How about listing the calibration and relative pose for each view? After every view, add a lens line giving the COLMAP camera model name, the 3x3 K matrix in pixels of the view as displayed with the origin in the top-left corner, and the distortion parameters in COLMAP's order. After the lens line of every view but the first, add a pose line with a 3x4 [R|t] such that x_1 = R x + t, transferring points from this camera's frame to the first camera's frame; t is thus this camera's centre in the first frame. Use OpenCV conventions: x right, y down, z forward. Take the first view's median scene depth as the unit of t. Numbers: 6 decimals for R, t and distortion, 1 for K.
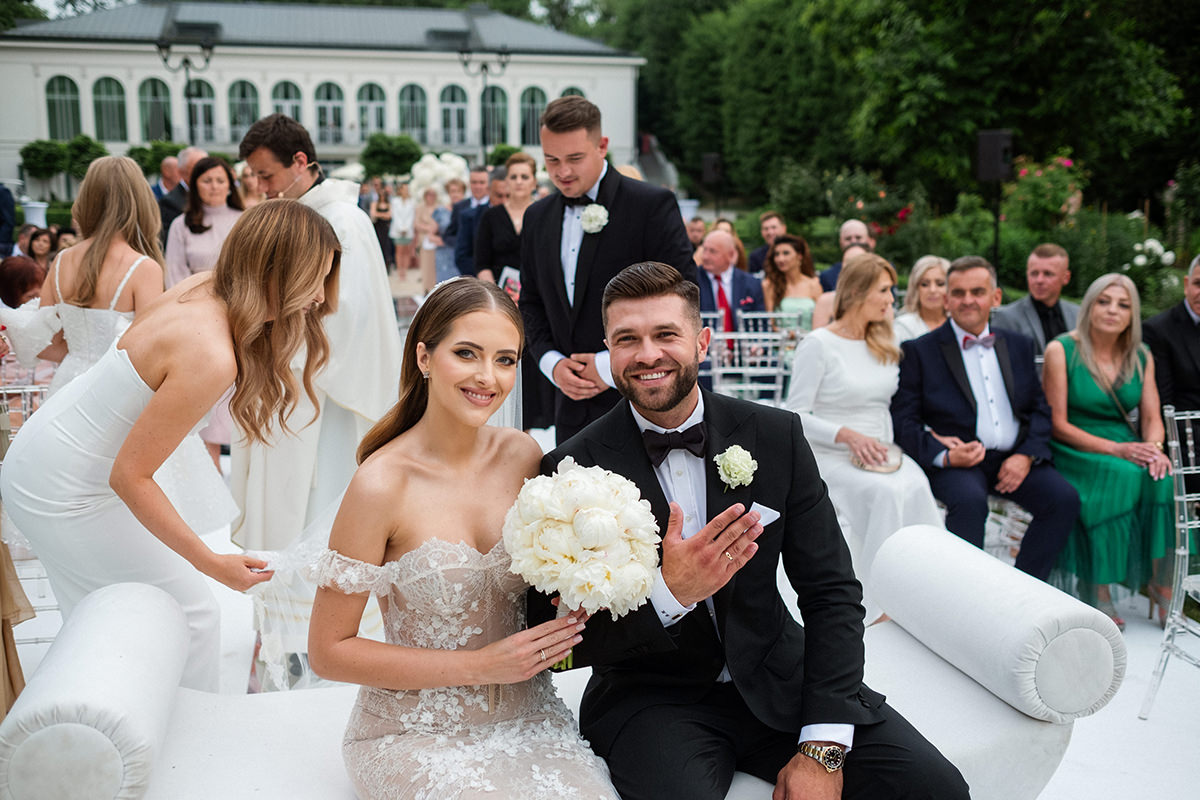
lens RADIAL K [[1187.1, 0, 600.0], [0, 1187.1, 400.0], [0, 0, 1]] dist [-0.019338, 0.025433]
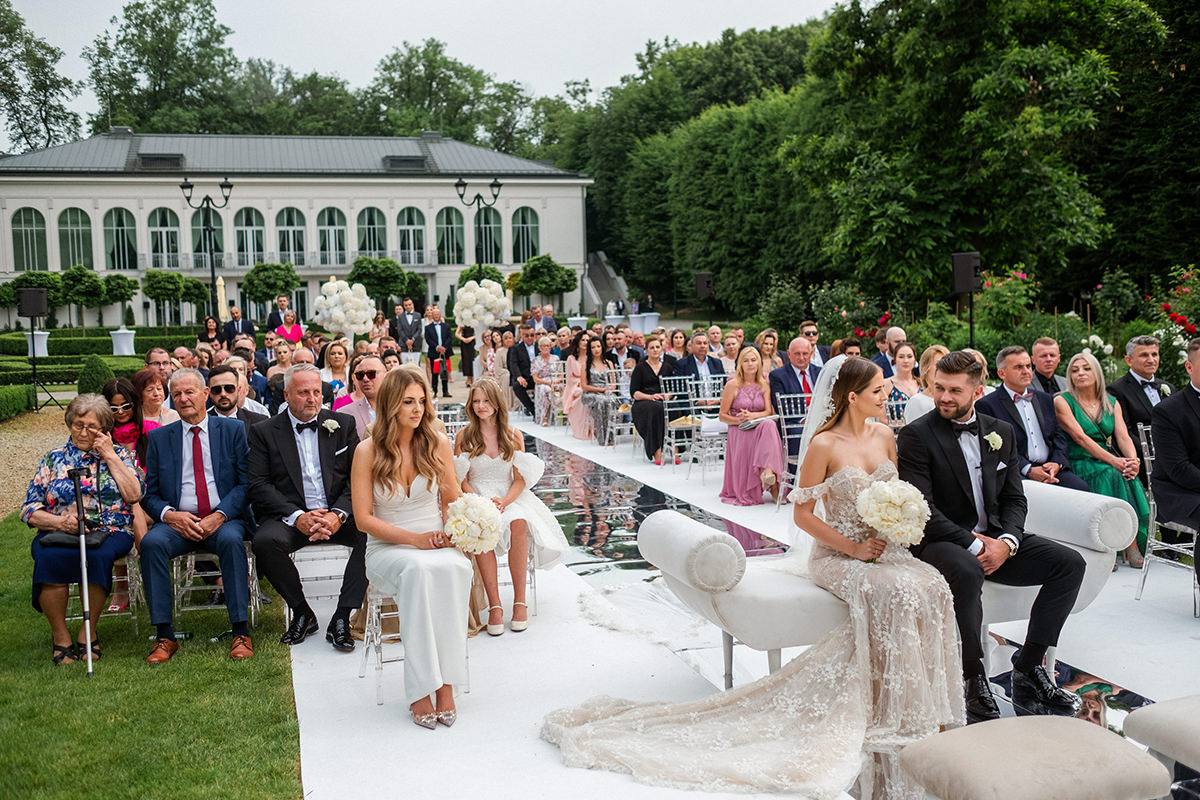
lens RADIAL K [[1187.1, 0, 600.0], [0, 1187.1, 400.0], [0, 0, 1]] dist [-0.019338, 0.025433]
pose [[0.998268, -0.030893, 0.050064, -0.070656], [0.035413, 0.995122, -0.092076, 0.017341], [-0.046975, 0.093690, 0.994493, -0.124988]]
